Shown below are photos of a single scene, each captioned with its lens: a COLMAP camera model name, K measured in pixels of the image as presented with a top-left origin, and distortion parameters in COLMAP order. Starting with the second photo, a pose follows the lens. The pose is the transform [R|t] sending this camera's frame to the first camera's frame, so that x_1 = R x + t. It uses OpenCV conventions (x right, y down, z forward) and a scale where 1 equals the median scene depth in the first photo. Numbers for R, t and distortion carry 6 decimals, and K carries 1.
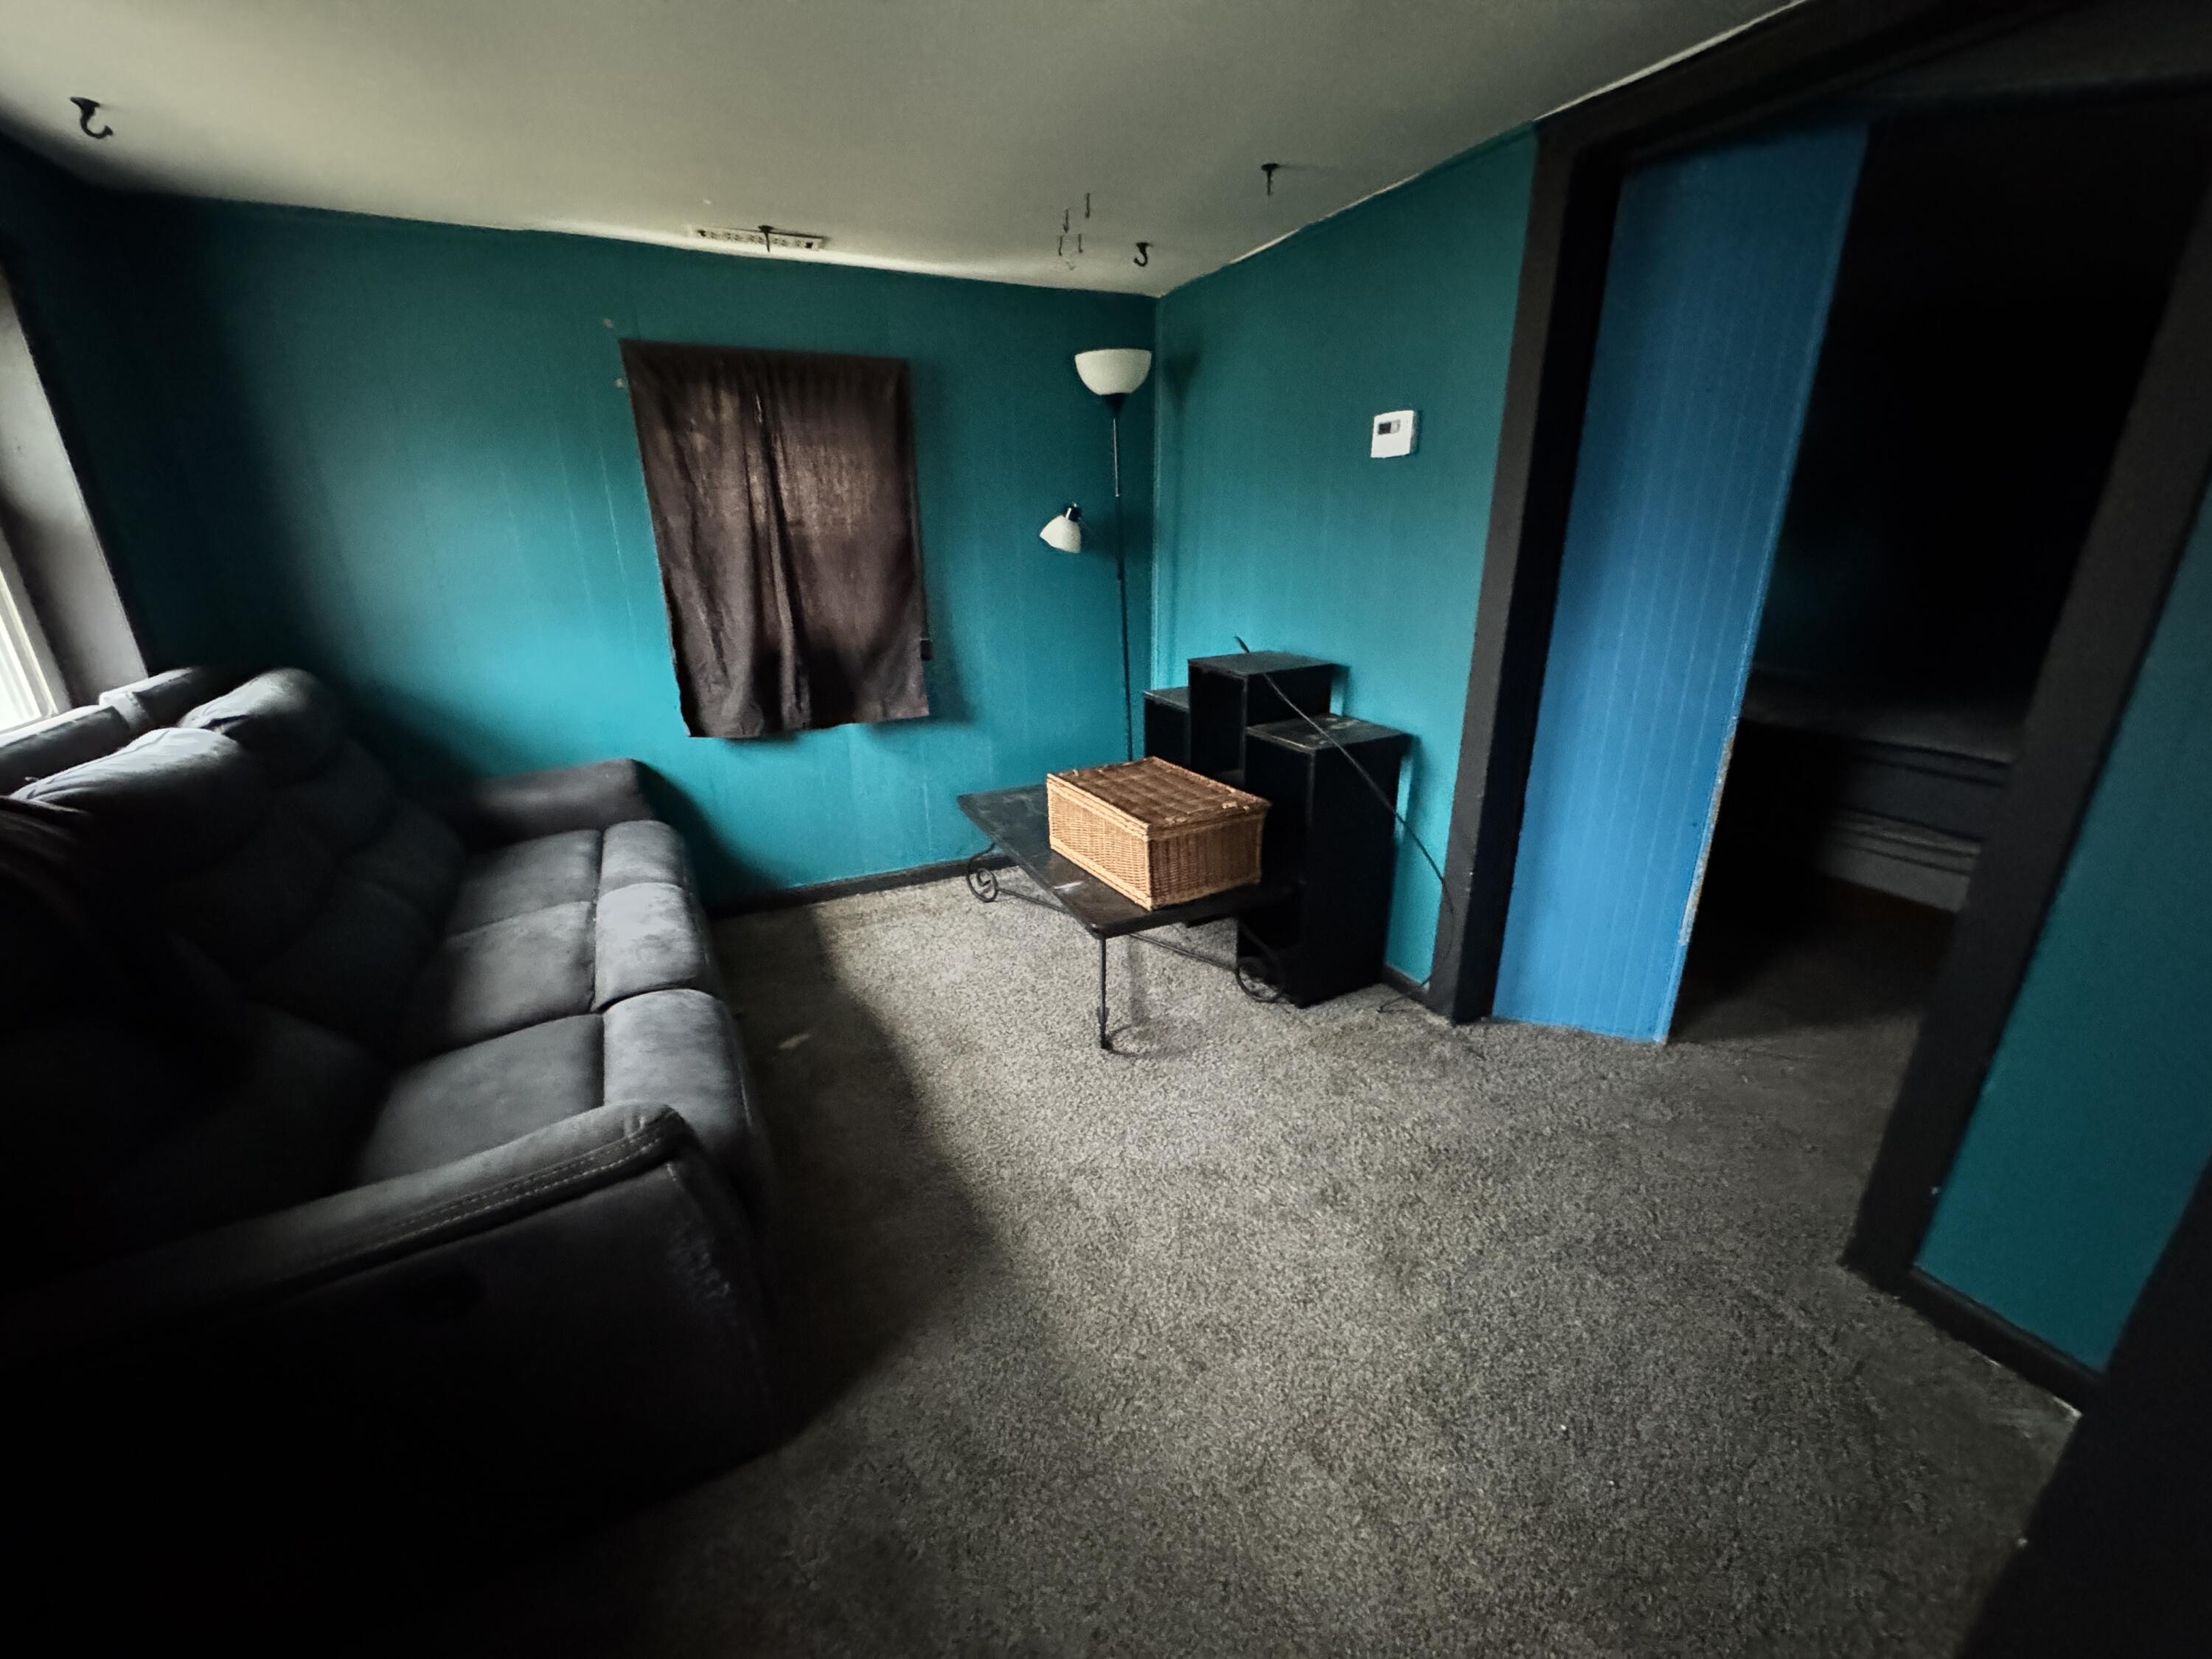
lens RADIAL K [[882.0, 0, 1106.0], [0, 882.0, 829.5], [0, 0, 1]] dist [-0.000183, 0.006293]
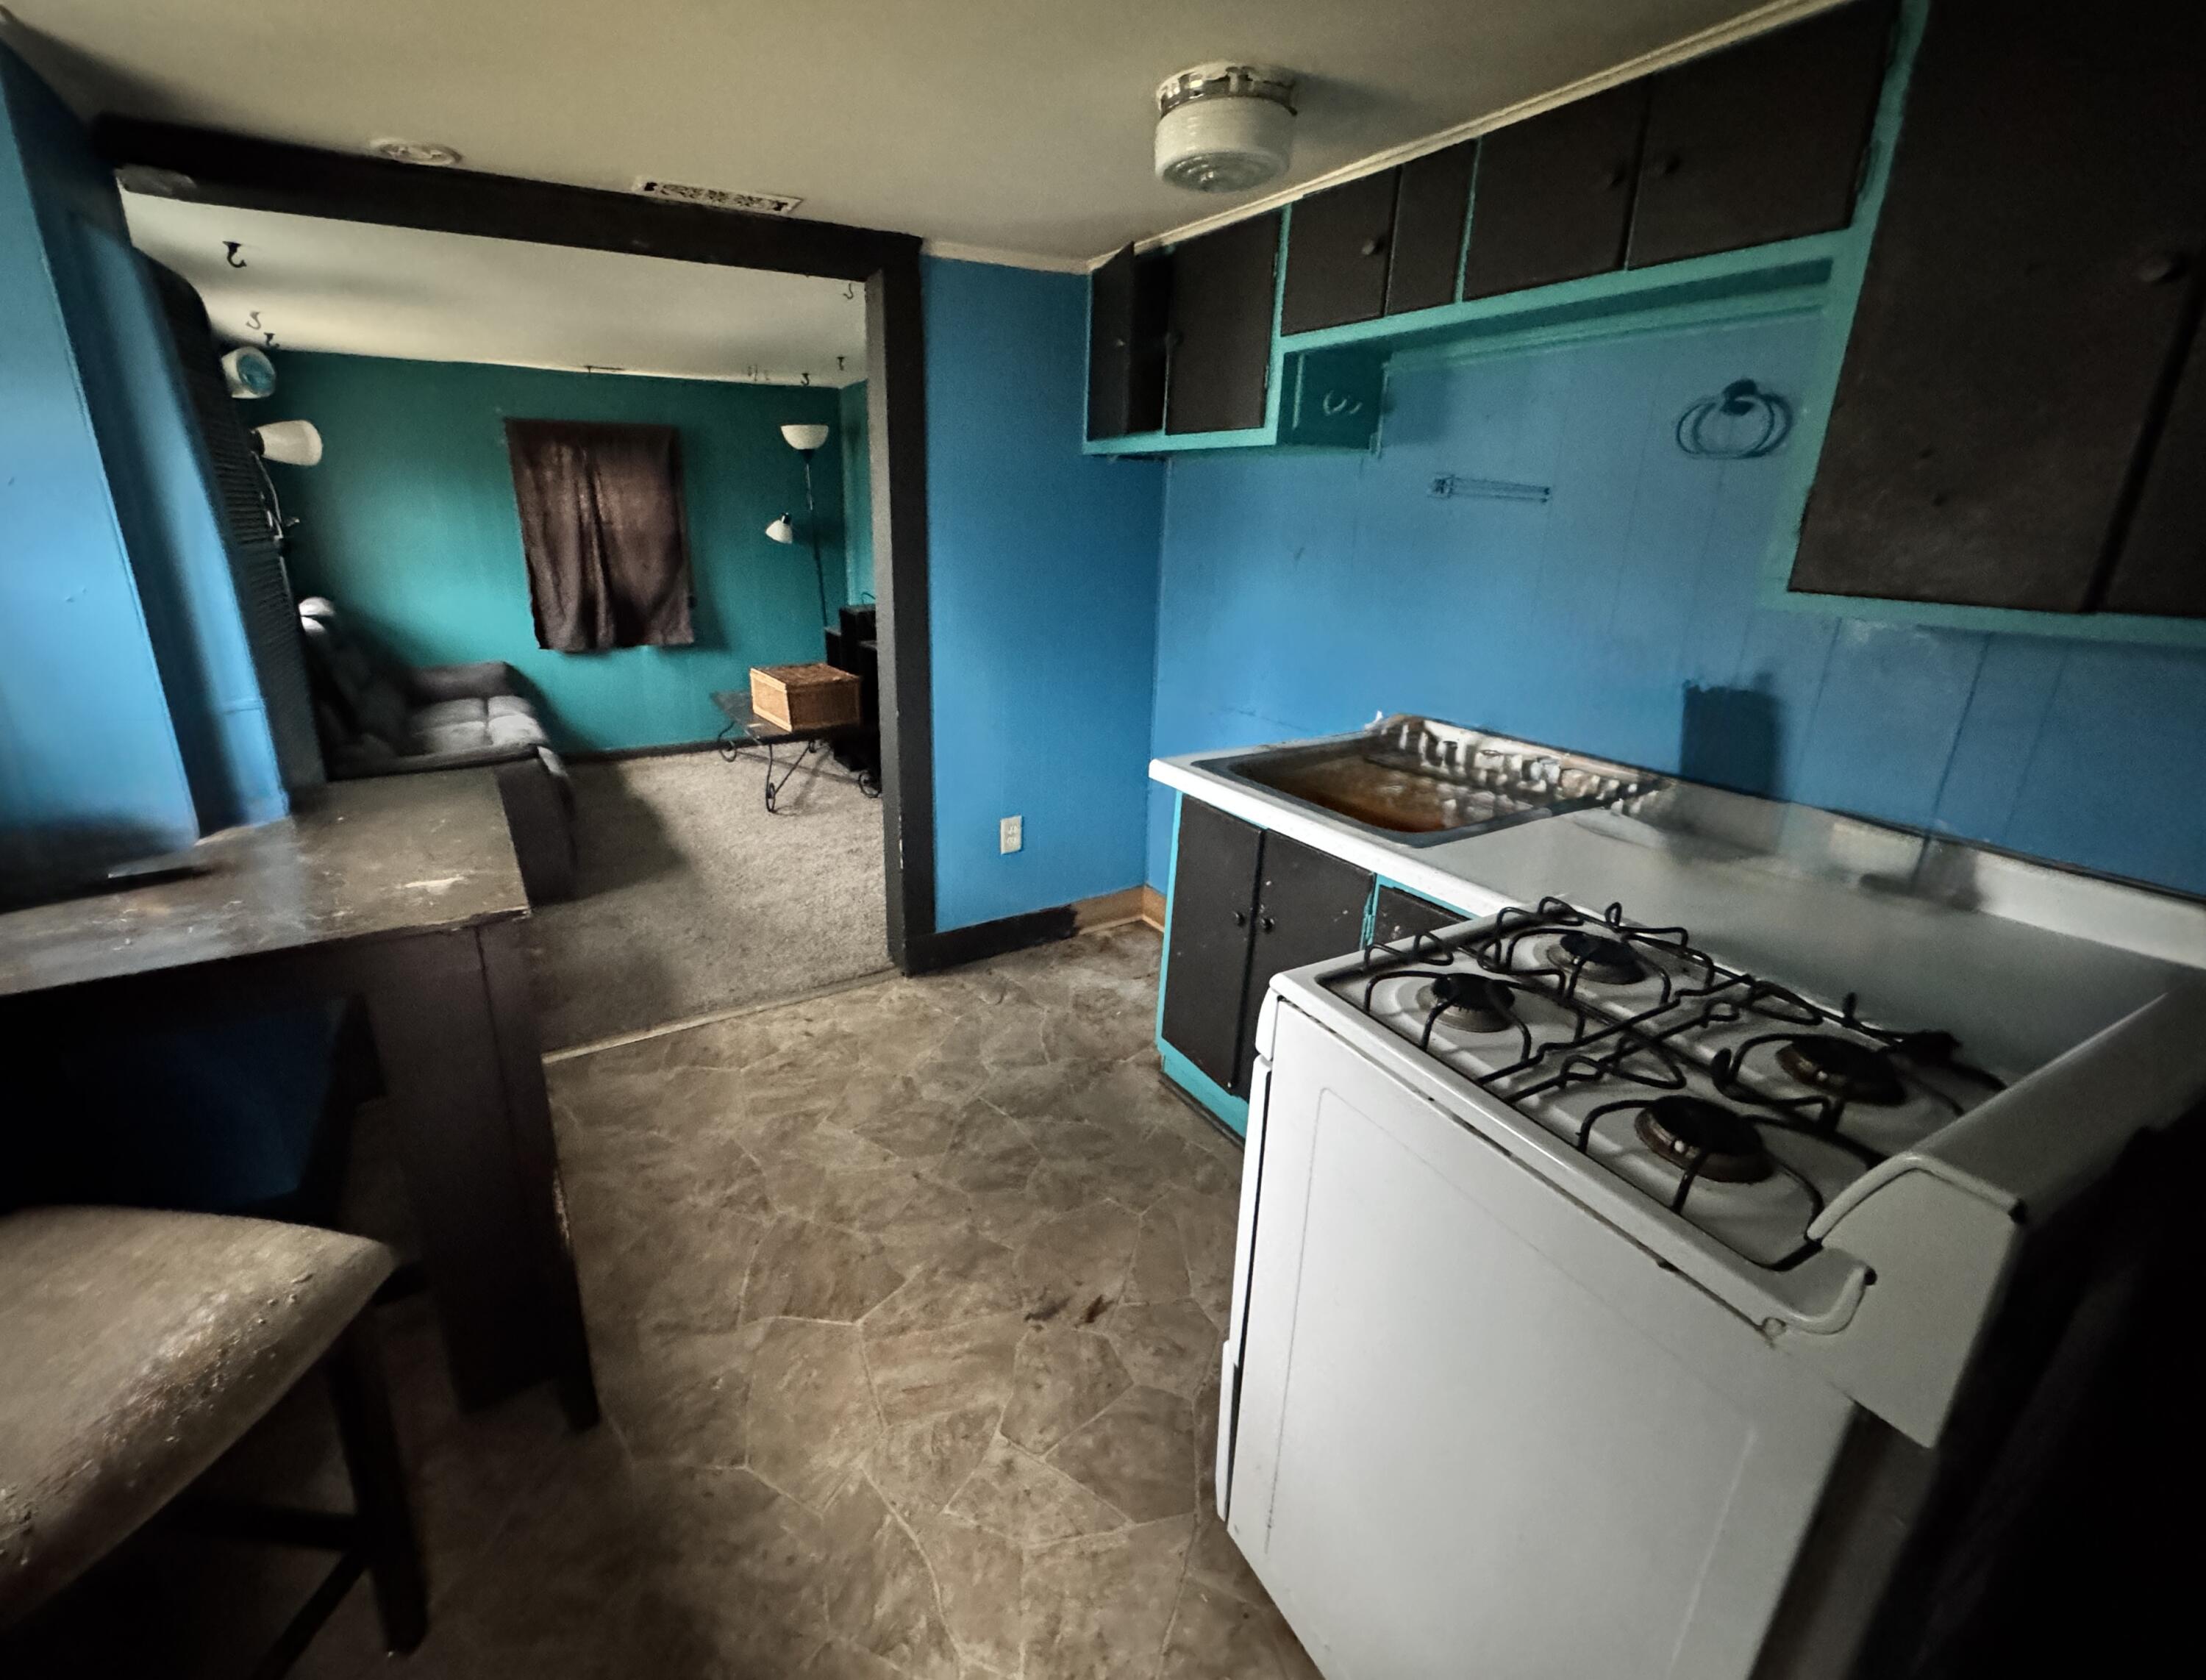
lens RADIAL K [[1071.2, 0, 1103.0], [0, 1071.2, 840.0], [0, 0, 1]] dist [-0.000338, 0.000084]
pose [[0.998260, 0.003390, 0.058868, 0.471771], [-0.001438, 0.999449, -0.033163, 0.322066], [-0.058948, 0.033021, 0.997715, -1.067650]]
